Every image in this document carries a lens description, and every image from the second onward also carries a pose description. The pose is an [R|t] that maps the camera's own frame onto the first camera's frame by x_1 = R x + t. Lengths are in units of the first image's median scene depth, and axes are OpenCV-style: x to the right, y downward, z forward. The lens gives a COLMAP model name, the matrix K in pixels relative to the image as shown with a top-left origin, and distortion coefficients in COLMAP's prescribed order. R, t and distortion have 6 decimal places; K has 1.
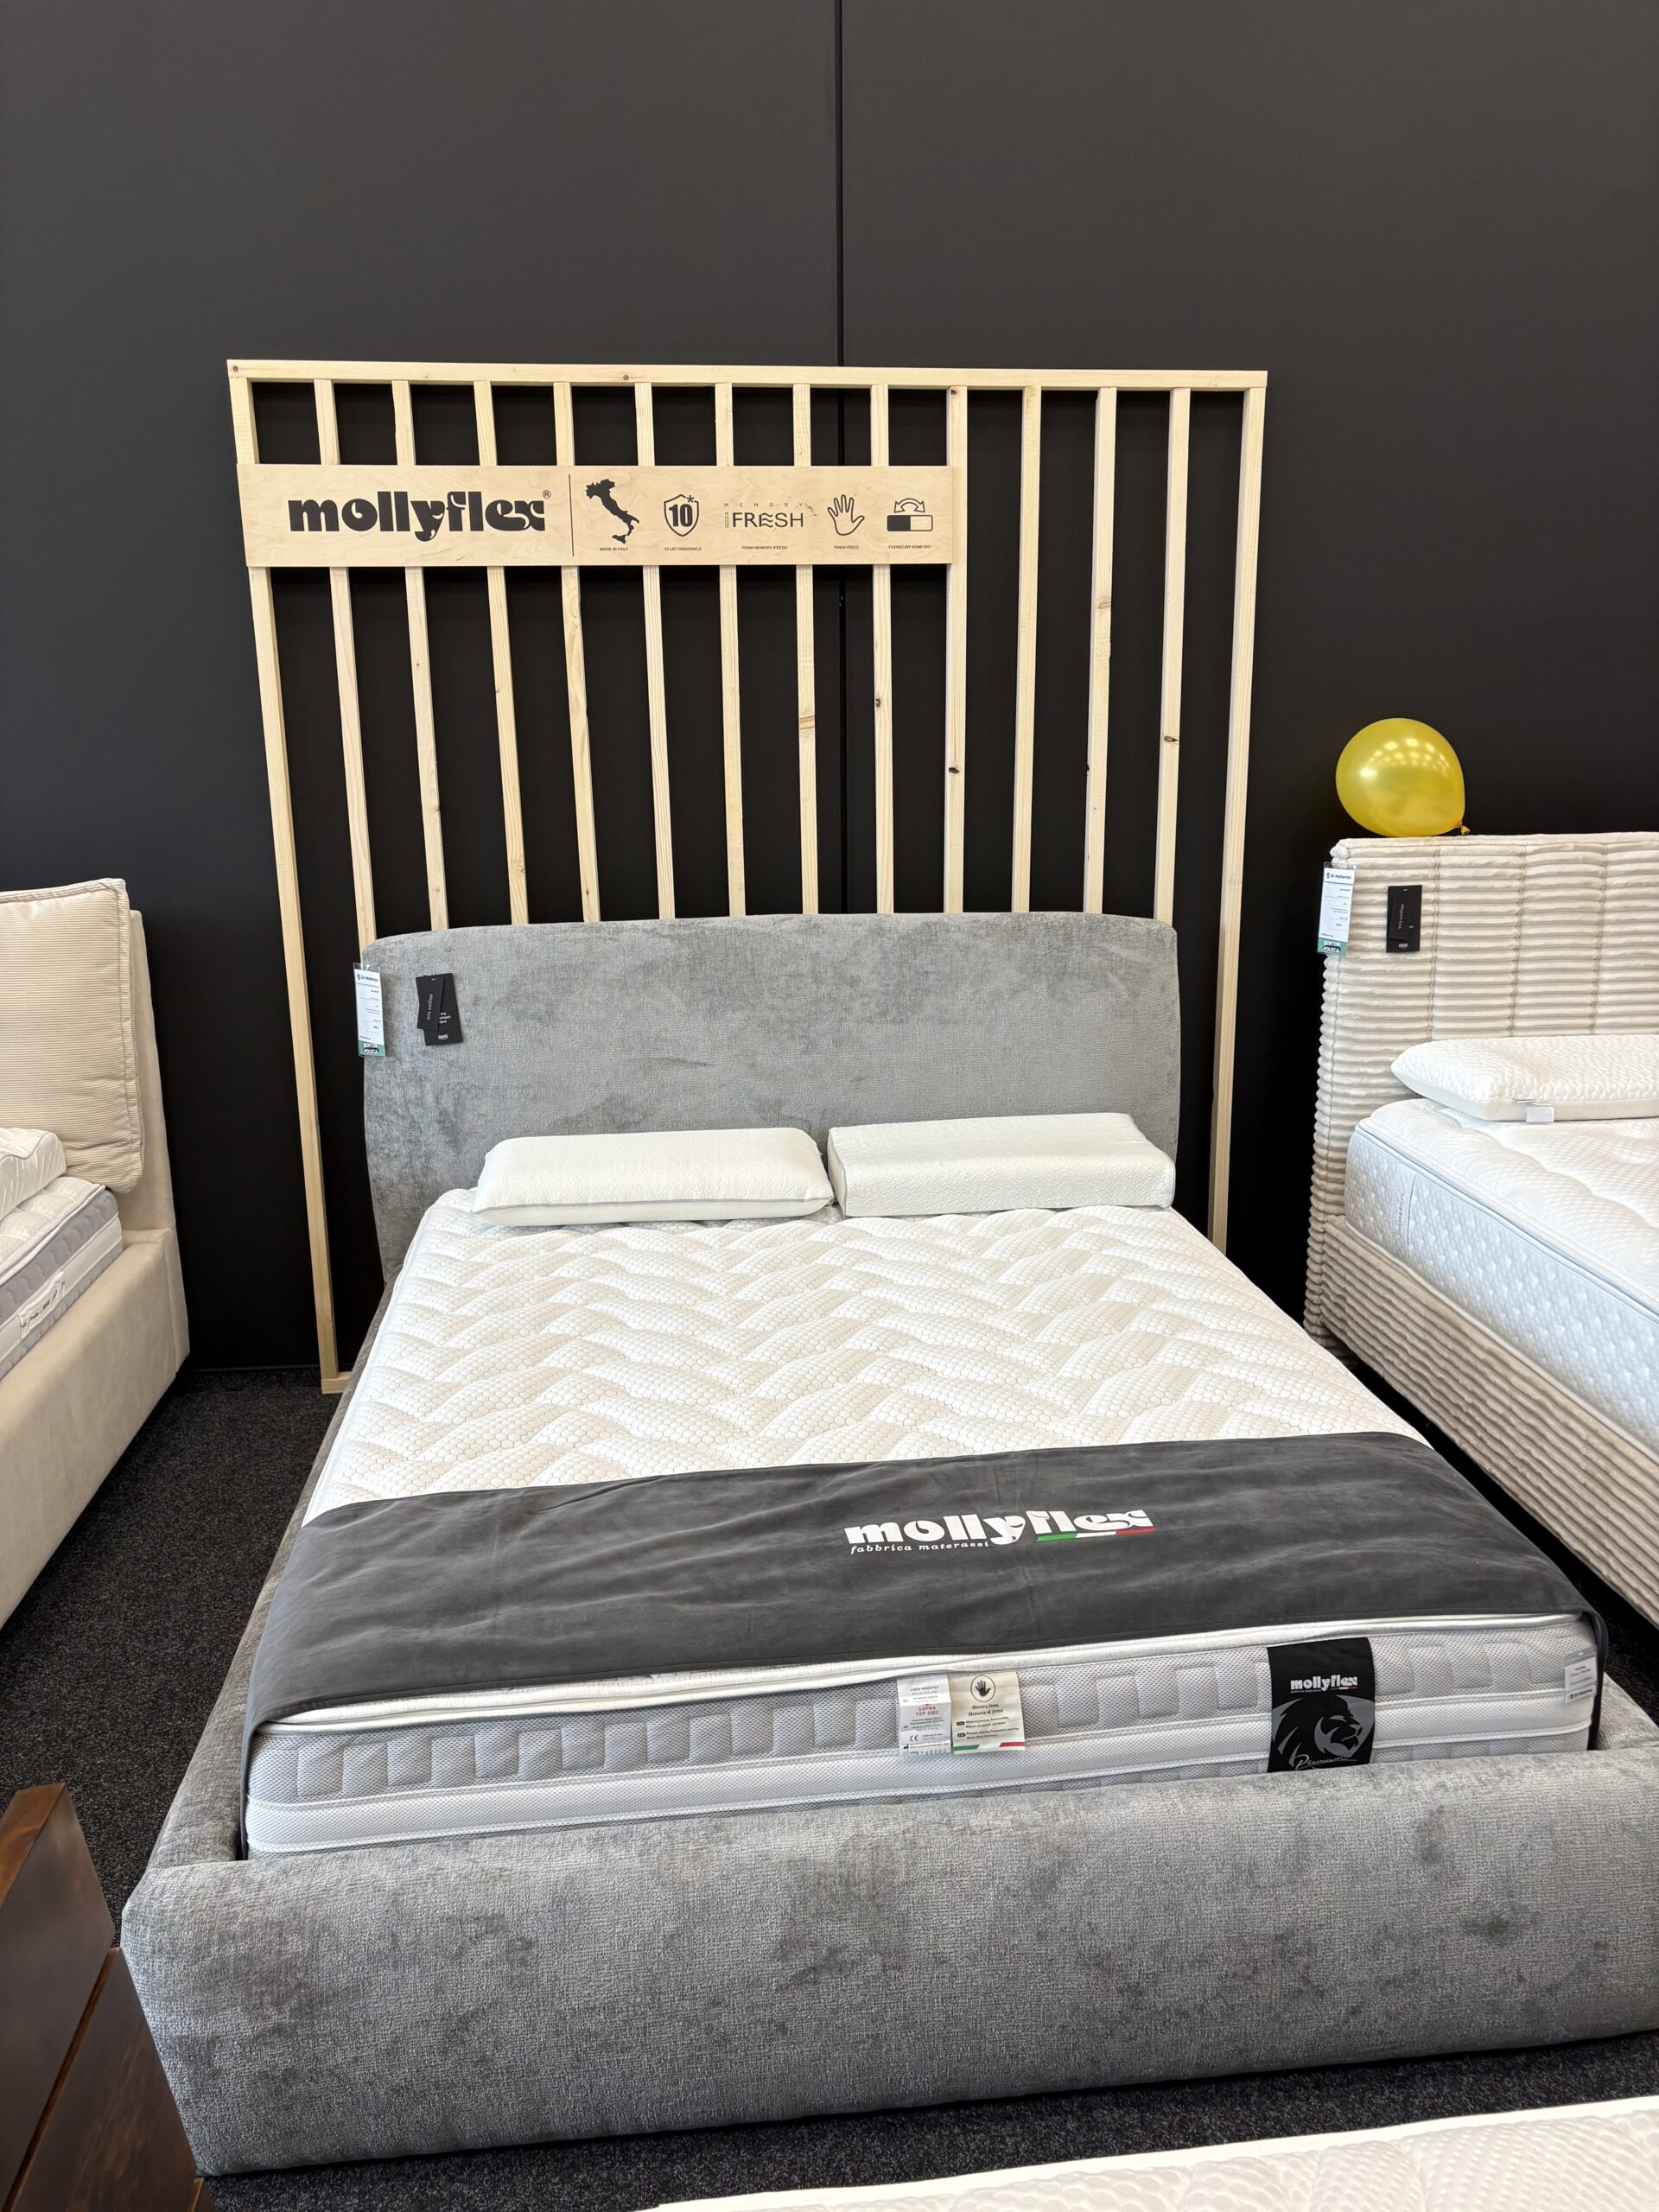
lens RADIAL K [[1689.7, 0, 829.5], [0, 1689.7, 1106.0], [0, 0, 1]] dist [-0.005922, 0.044156]
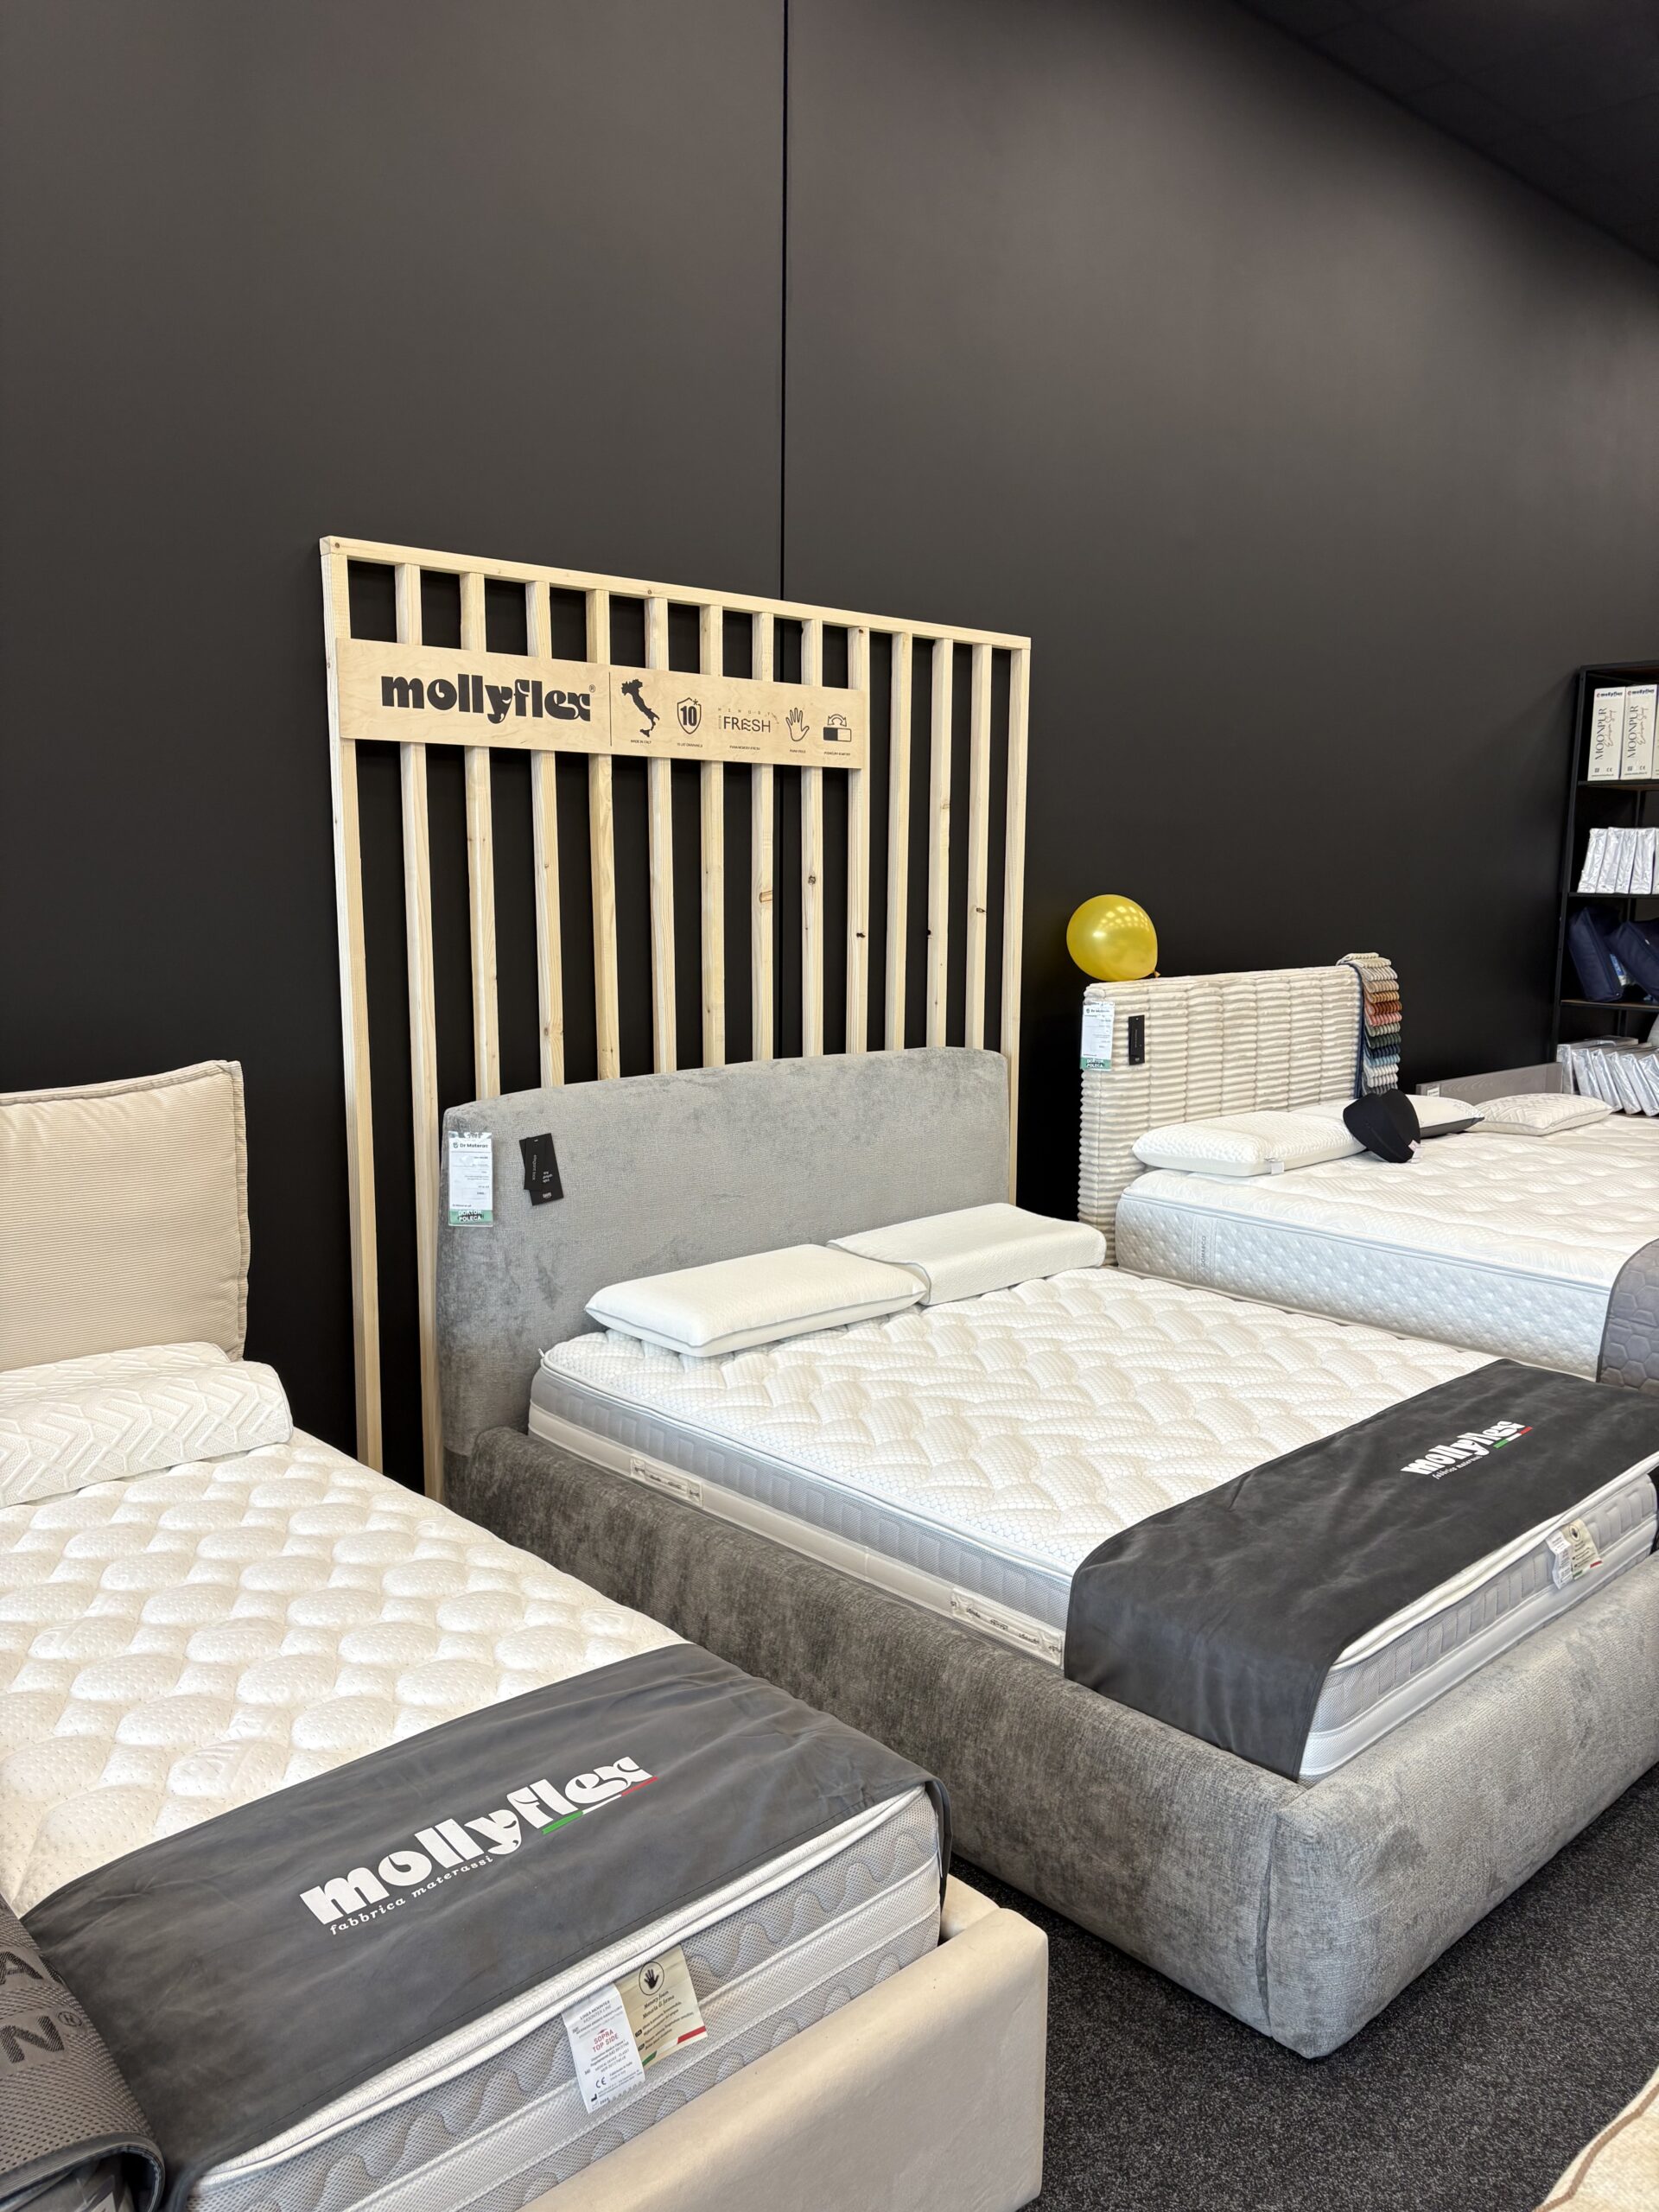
lens RADIAL K [[1681.0, 0, 831.3], [0, 1681.0, 1116.3], [0, 0, 1]] dist [0.030691, -0.004797]
pose [[0.796803, -0.074143, 0.599673, -0.711641], [0.123456, 0.991484, -0.041453, -0.025303], [-0.591493, 0.107063, 0.799171, 0.072441]]
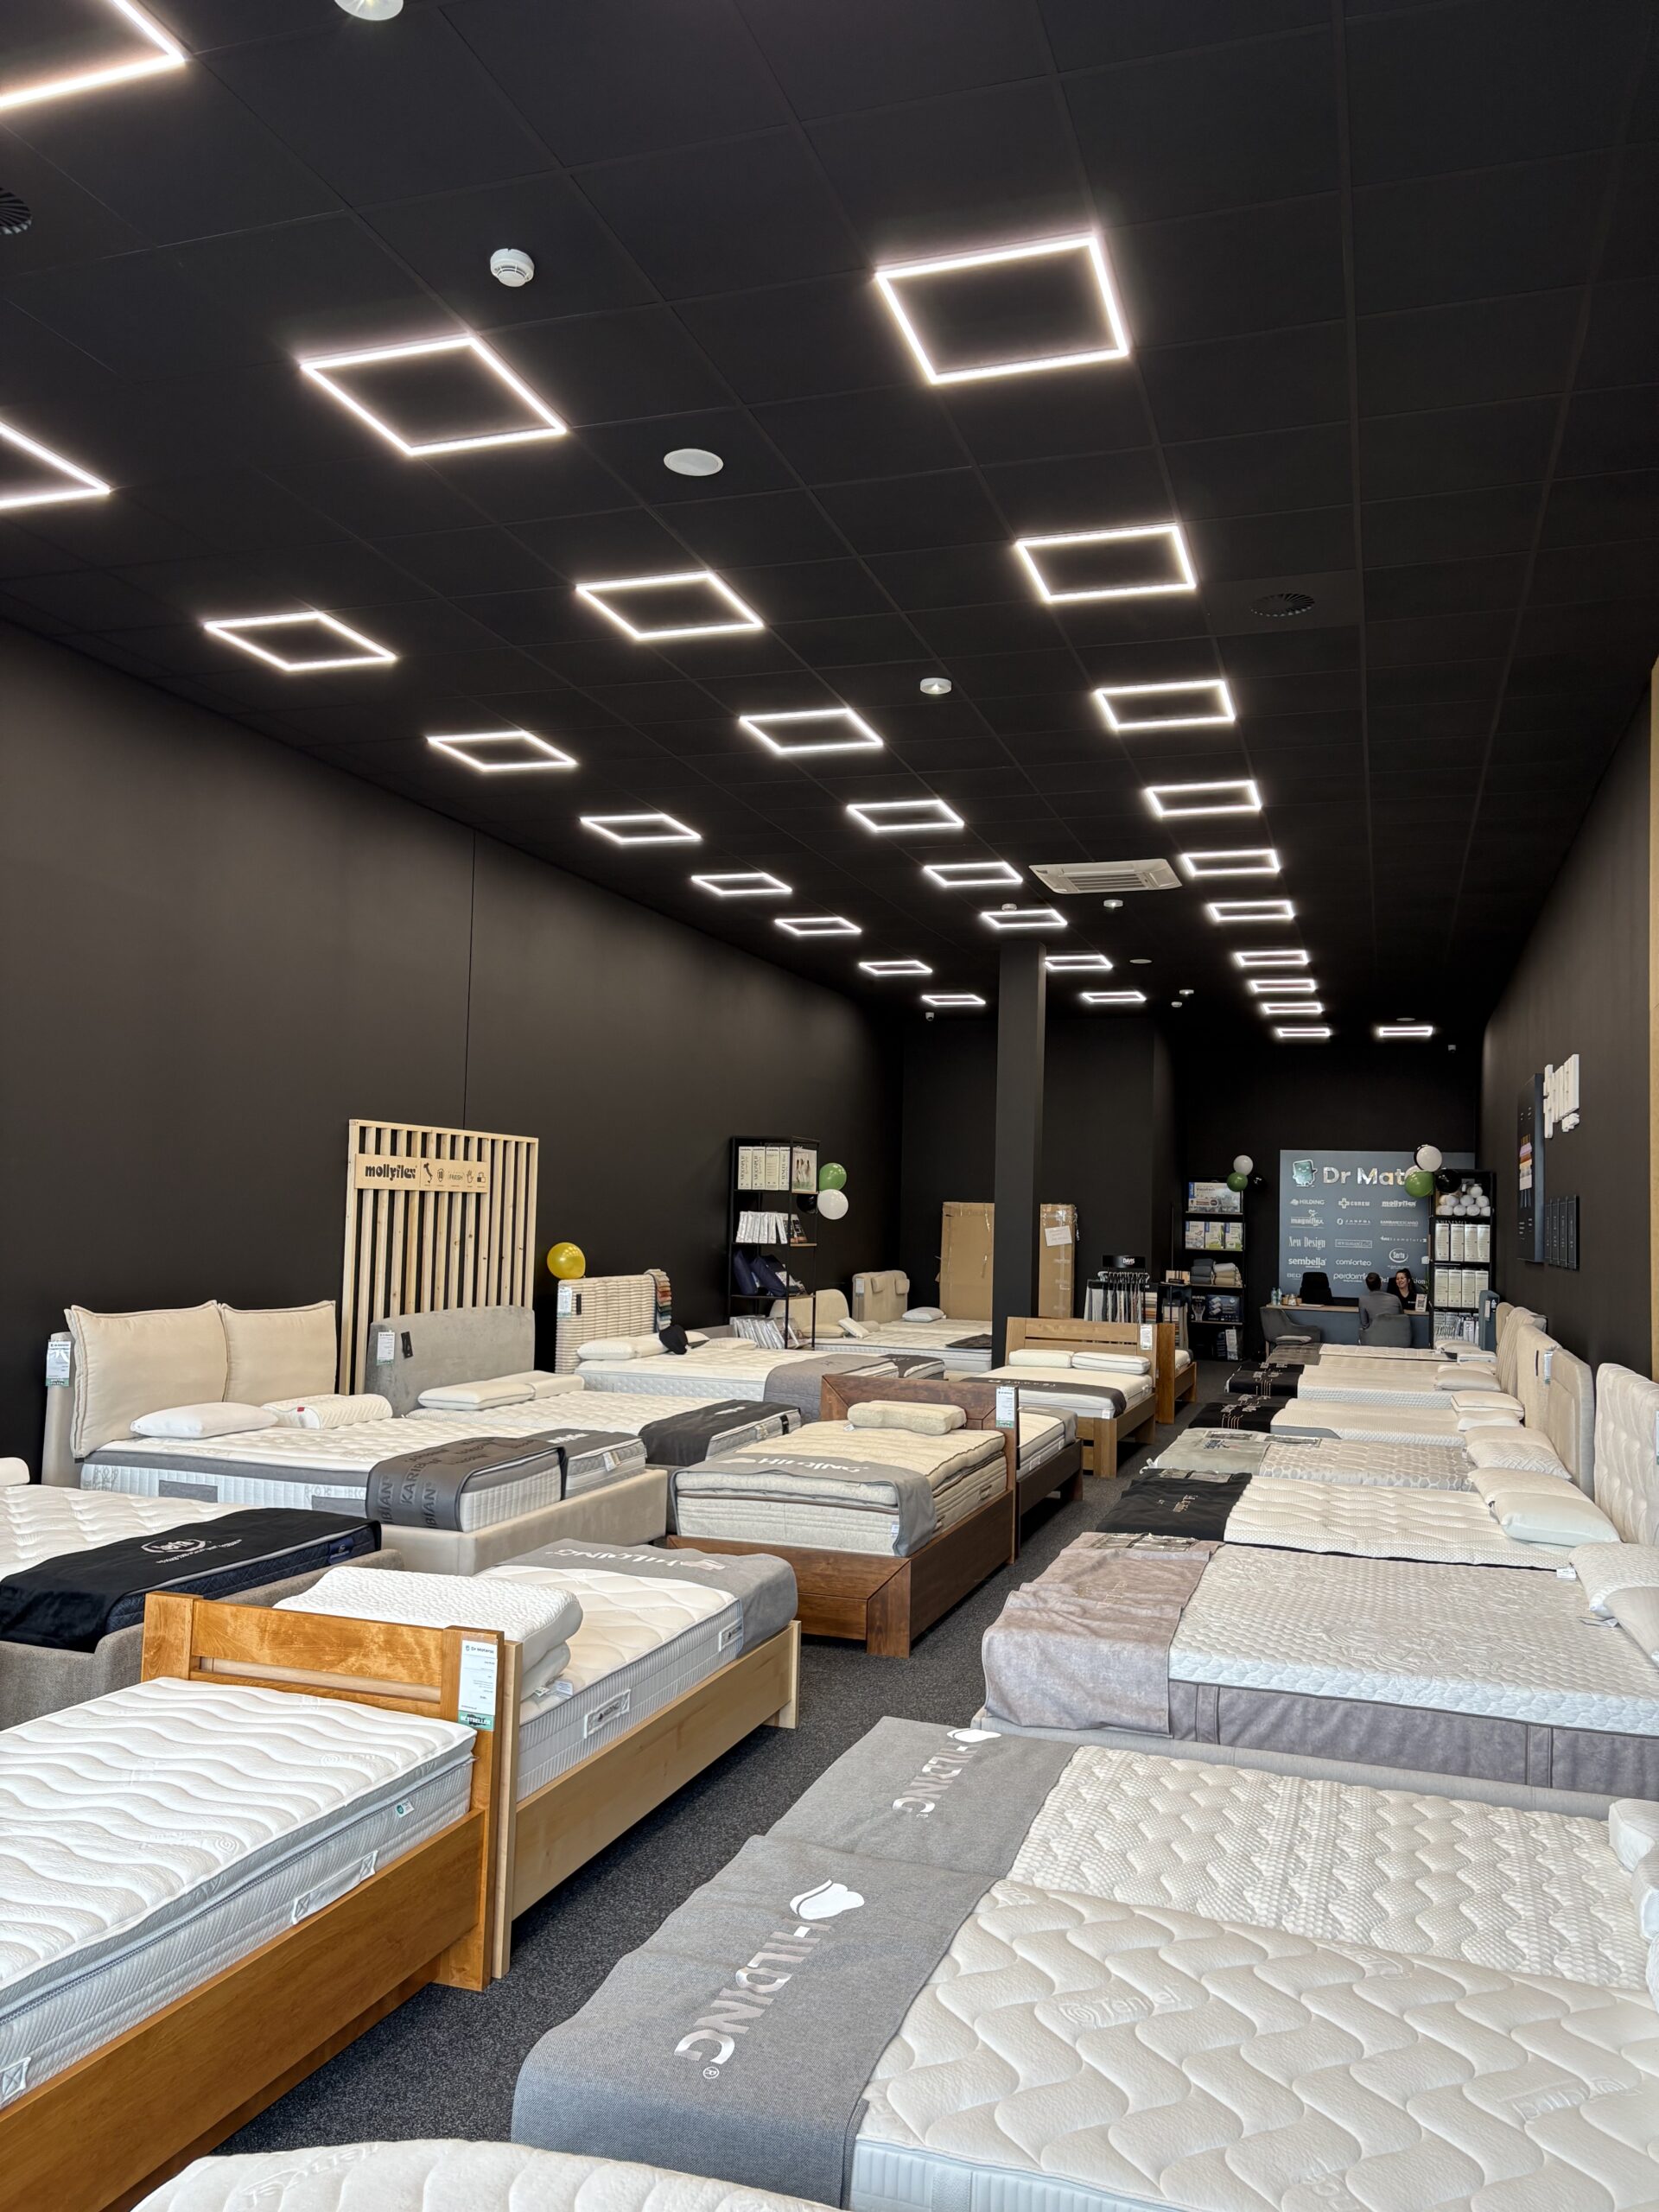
lens RADIAL K [[1646.6, 0, 826.2], [0, 1646.6, 1138.3], [0, 0, 1]] dist [0.054076, -0.060549]
pose [[0.417915, 0.063446, 0.906268, -2.447022], [0.181699, 0.971566, -0.151806, 0.151024], [-0.890131, 0.228110, 0.394503, -0.762638]]
